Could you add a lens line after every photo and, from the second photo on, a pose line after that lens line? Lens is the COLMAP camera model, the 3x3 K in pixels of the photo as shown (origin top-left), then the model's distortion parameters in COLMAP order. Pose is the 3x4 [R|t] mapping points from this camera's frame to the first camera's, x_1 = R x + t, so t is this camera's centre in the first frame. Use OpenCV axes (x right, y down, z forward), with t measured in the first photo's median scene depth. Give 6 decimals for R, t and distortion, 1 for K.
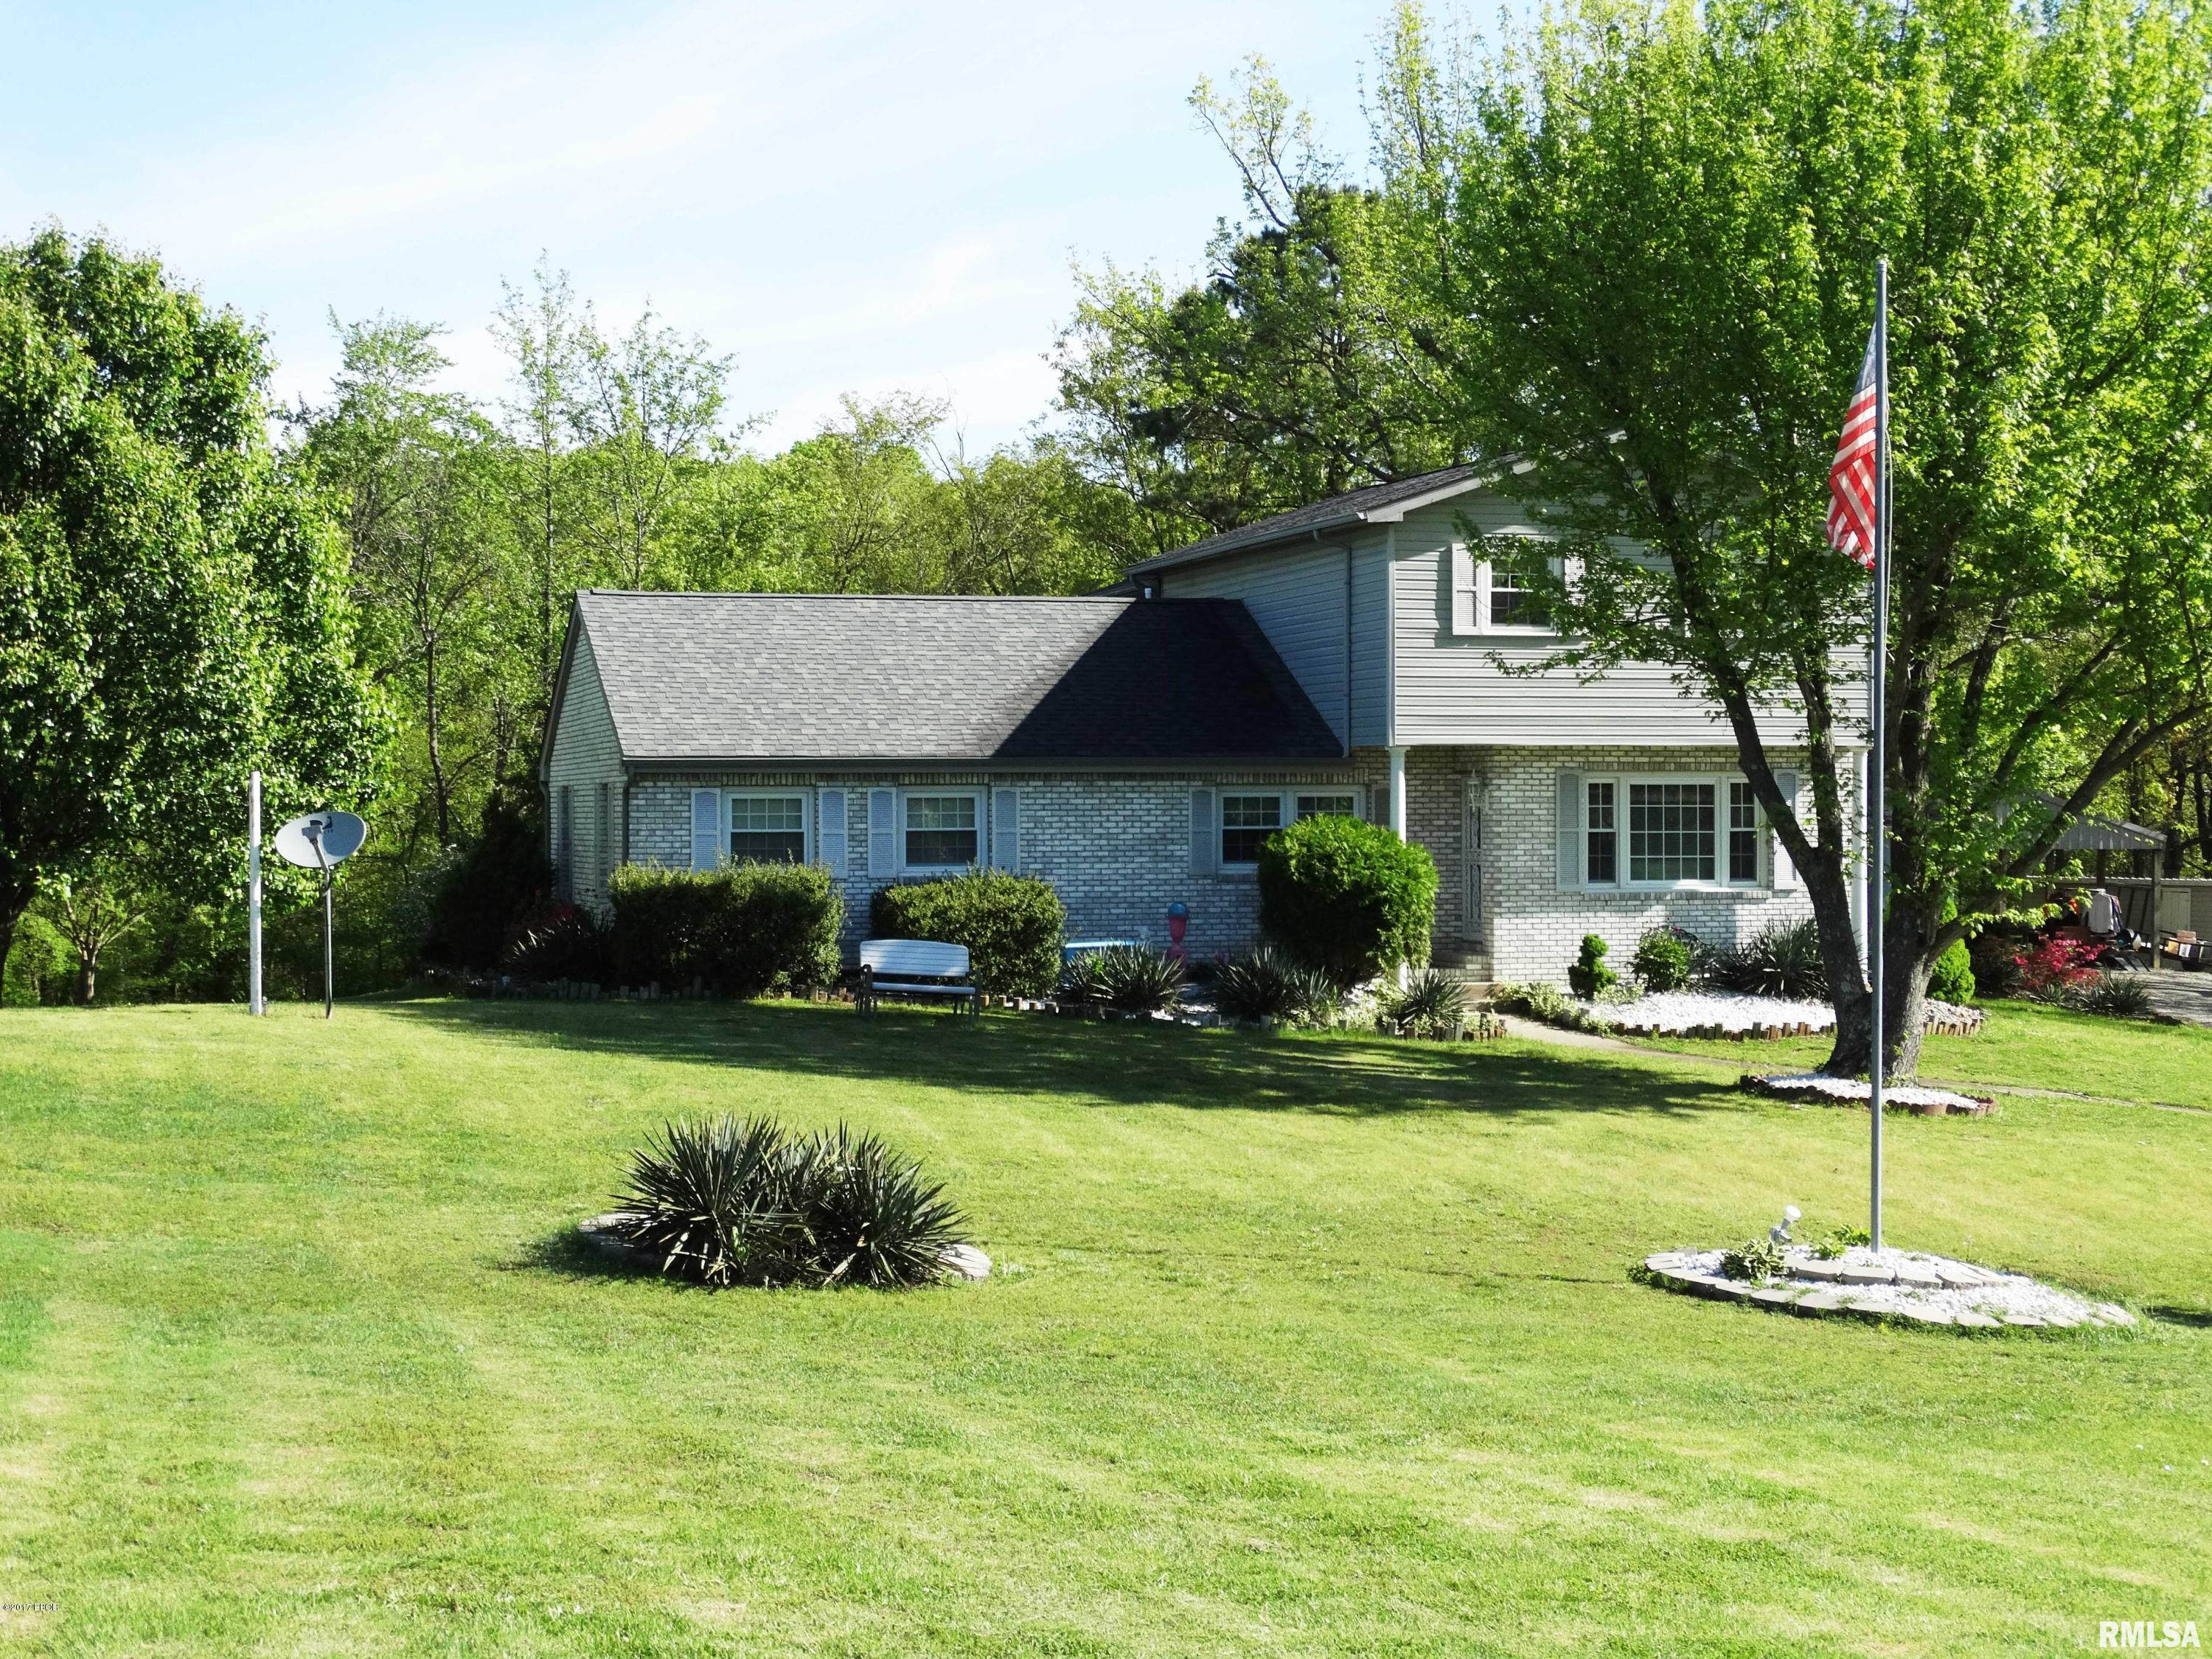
lens RADIAL K [[3430.2, 0, 1106.0], [0, 3430.2, 829.5], [0, 0, 1]] dist [0.037224, 0.075943]
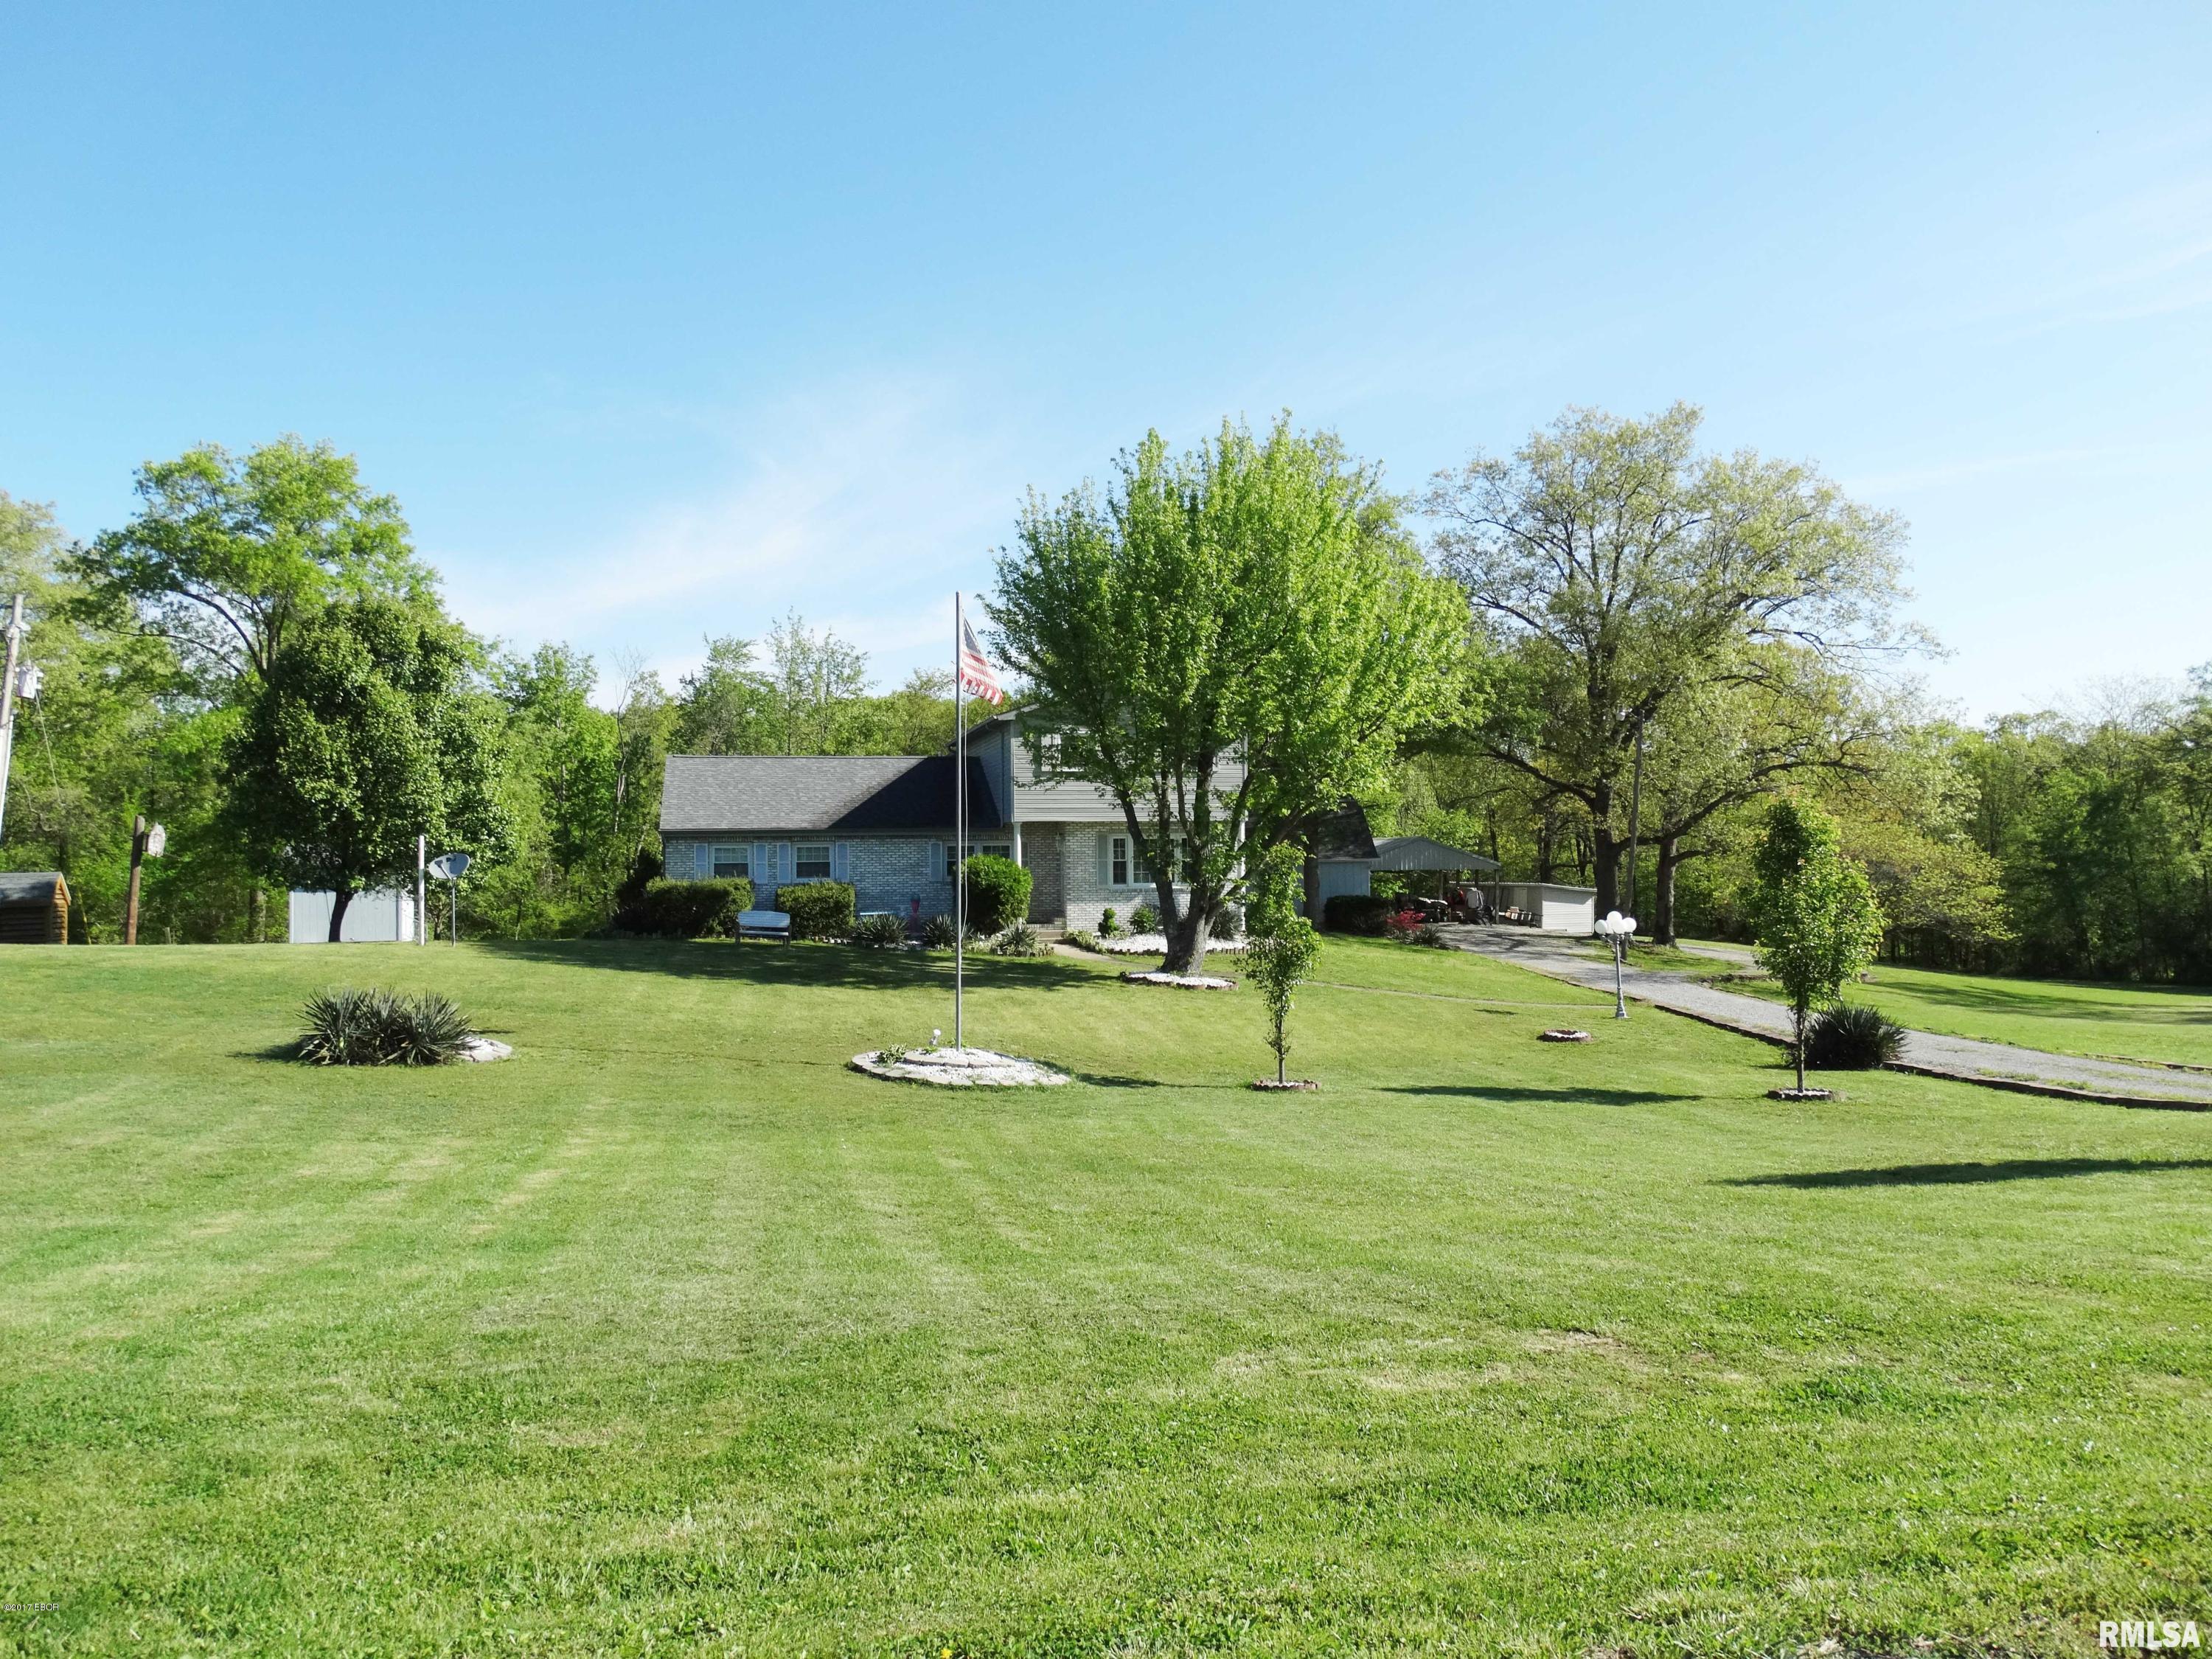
lens RADIAL K [[1546.8, 0, 1094.6], [0, 1546.8, 824.9], [0, 0, 1]] dist [-0.001582, 0.009892]
pose [[0.997183, -0.008449, -0.074533, 0.210856], [0.006461, 0.999618, -0.026871, 0.004403], [0.074732, 0.026314, 0.996856, 0.021065]]
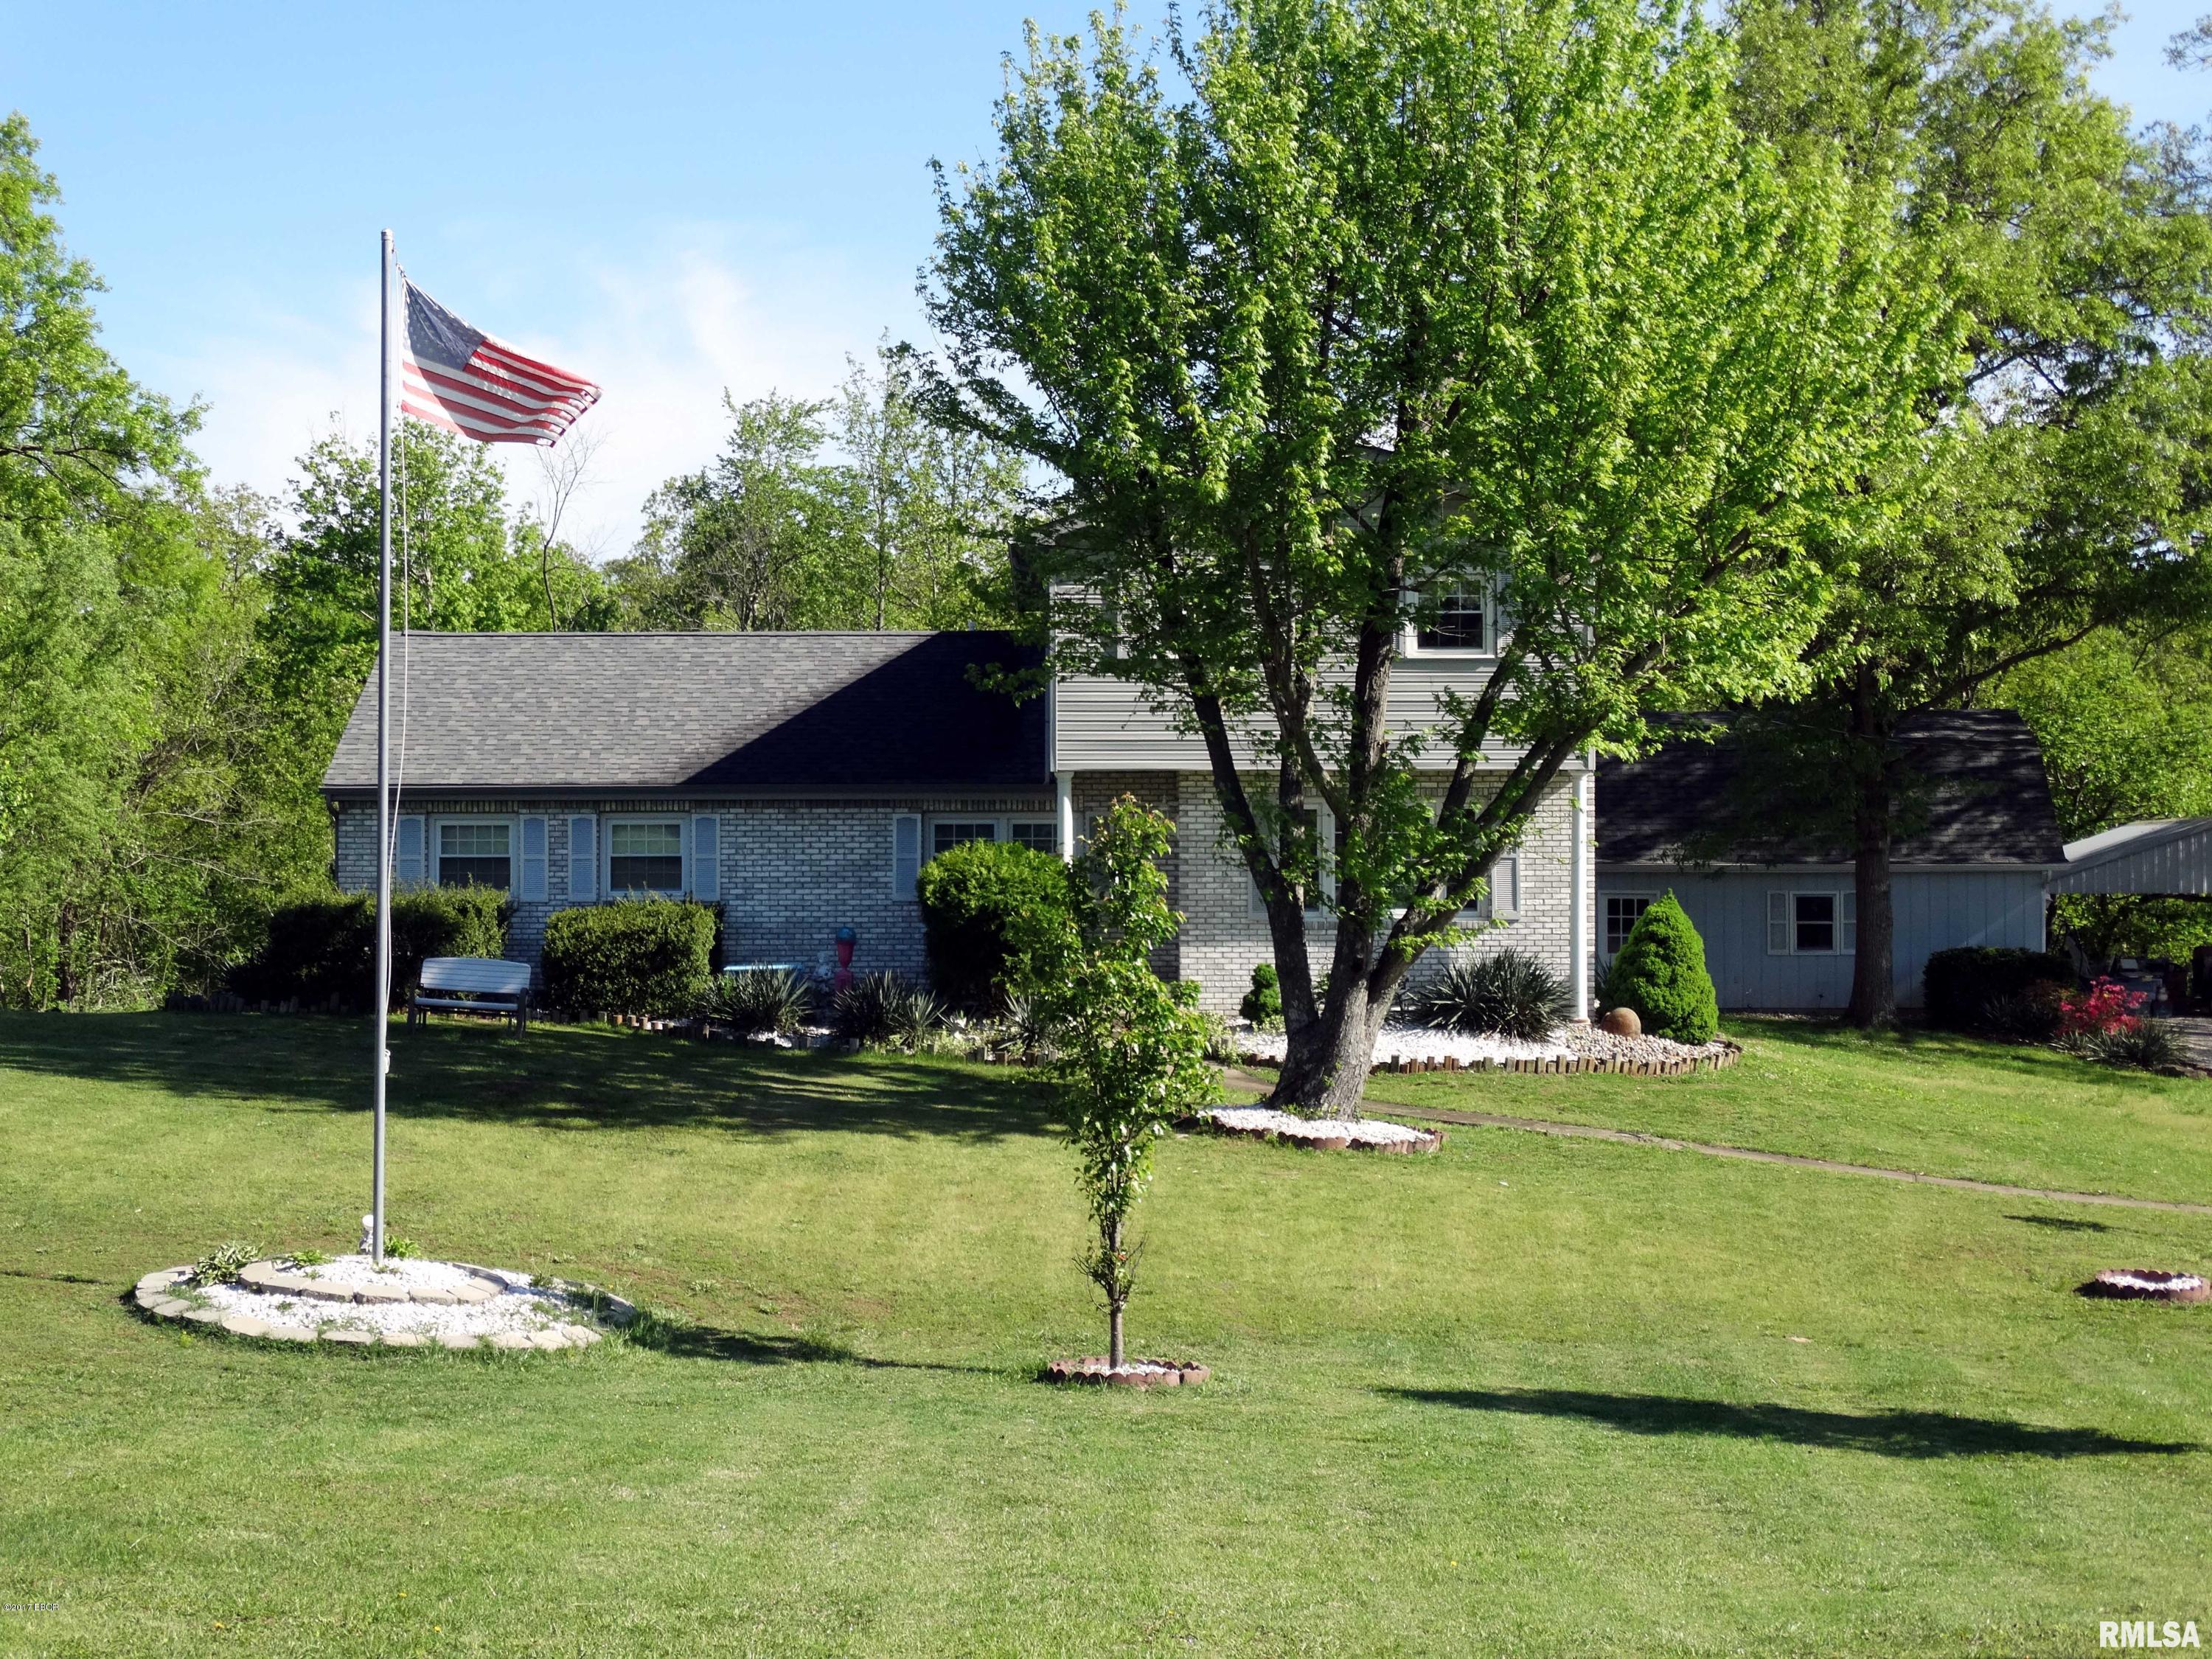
lens RADIAL K [[3265.7, 0, 1106.0], [0, 3265.7, 829.5], [0, 0, 1]] dist [-0.005058, 0.063548]
pose [[0.957123, -0.002200, -0.289672, 0.375000], [-0.003234, 0.999828, -0.018280, 0.009881], [0.289663, 0.018433, 0.956951, 0.103256]]
